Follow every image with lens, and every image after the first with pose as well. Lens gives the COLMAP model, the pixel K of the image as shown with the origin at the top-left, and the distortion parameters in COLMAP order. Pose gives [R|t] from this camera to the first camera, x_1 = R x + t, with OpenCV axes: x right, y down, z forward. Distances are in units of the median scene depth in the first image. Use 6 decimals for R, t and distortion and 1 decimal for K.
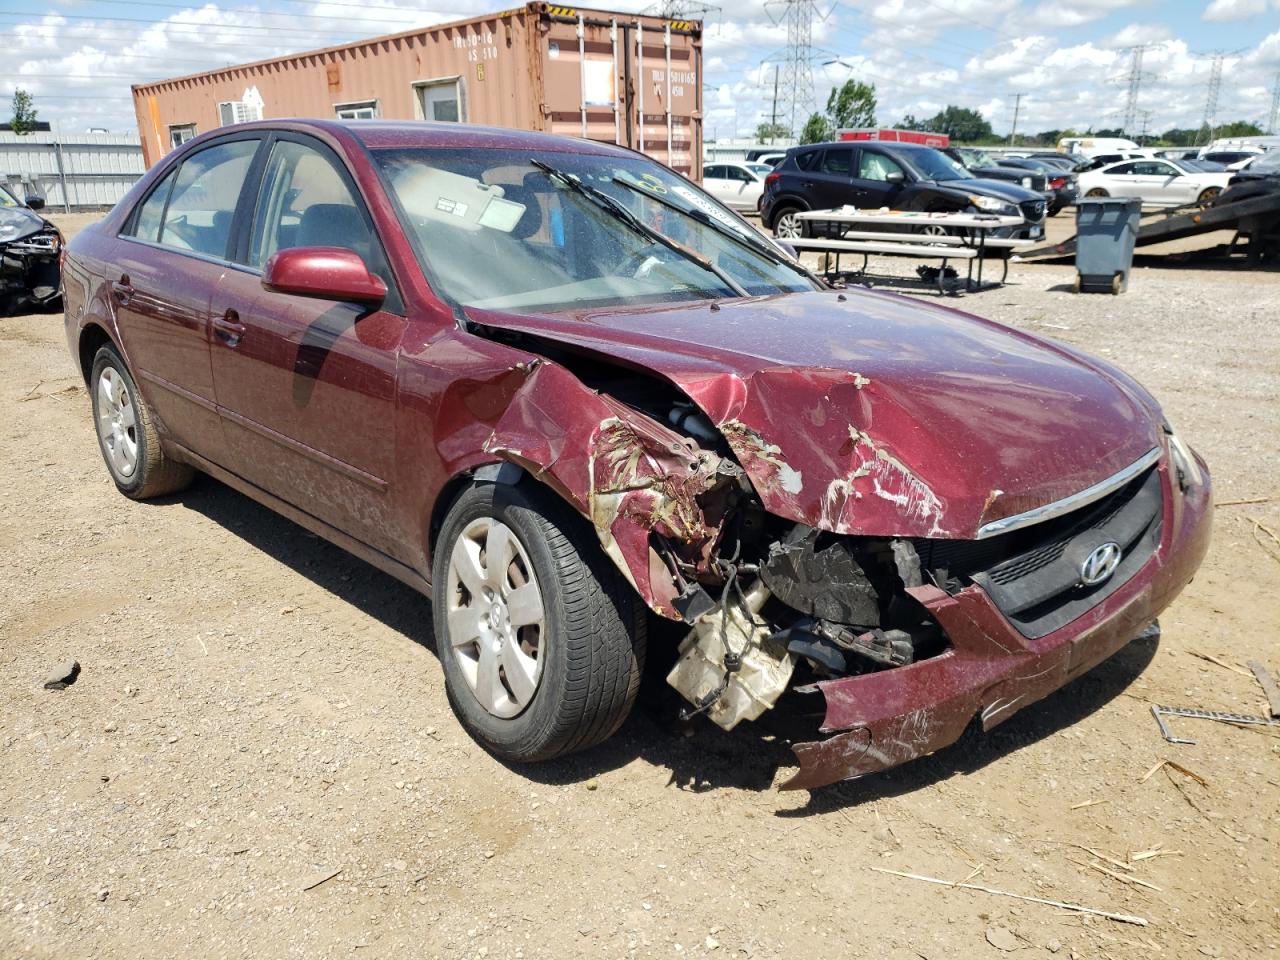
lens RADIAL K [[1024.9, 0, 645.6], [0, 1024.9, 472.4], [0, 0, 1]] dist [-0.001605, -0.014897]
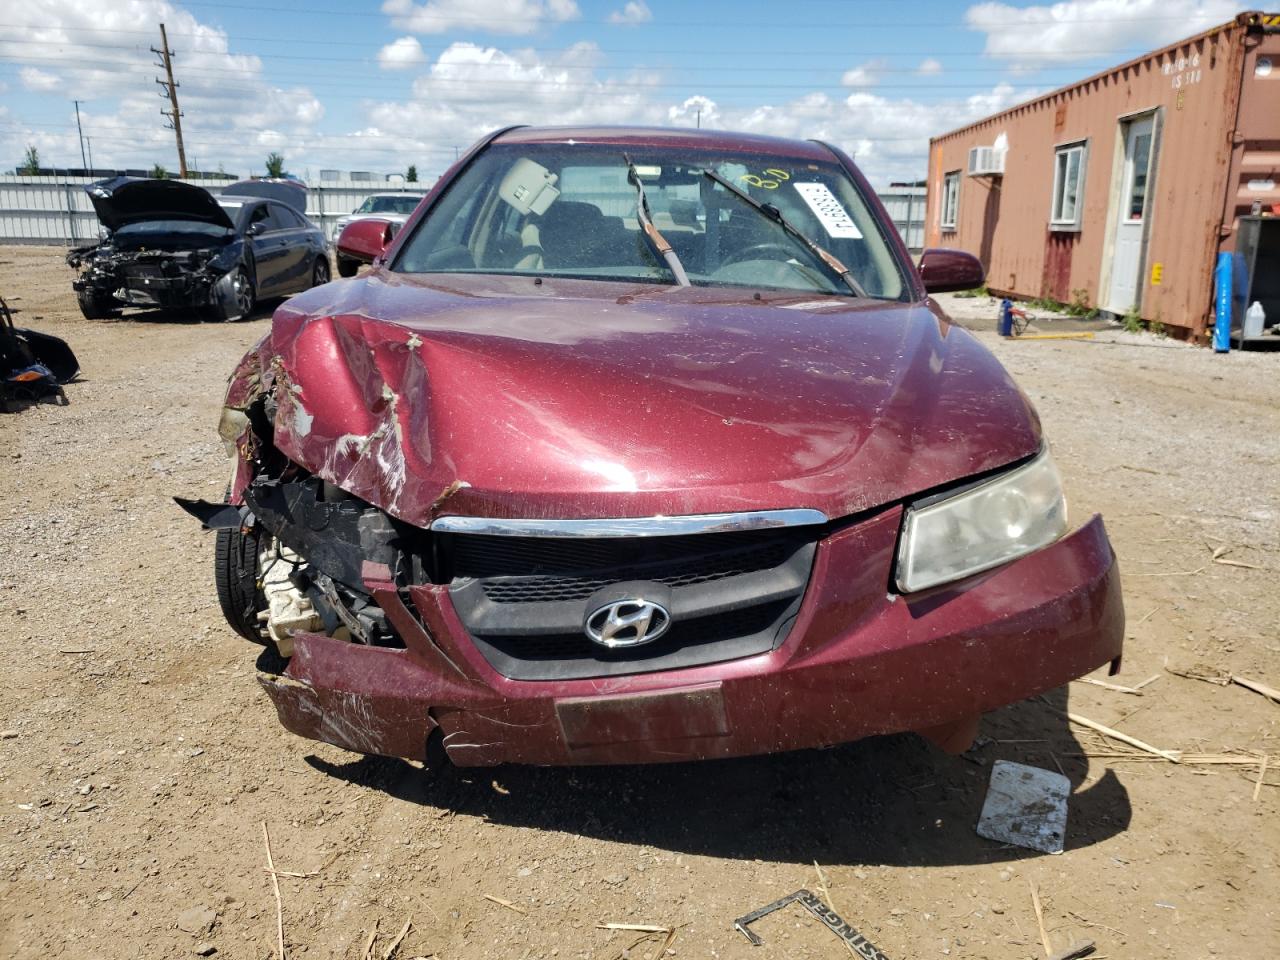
lens RADIAL K [[1024.9, 0, 644.5], [0, 1024.9, 487.2], [0, 0, 1]] dist [-0.001605, -0.014897]
pose [[0.677382, 0.195021, -0.709309, 0.224675], [-0.223795, 0.973148, 0.053842, -0.012294], [0.700763, 0.122268, 0.702838, 0.107464]]
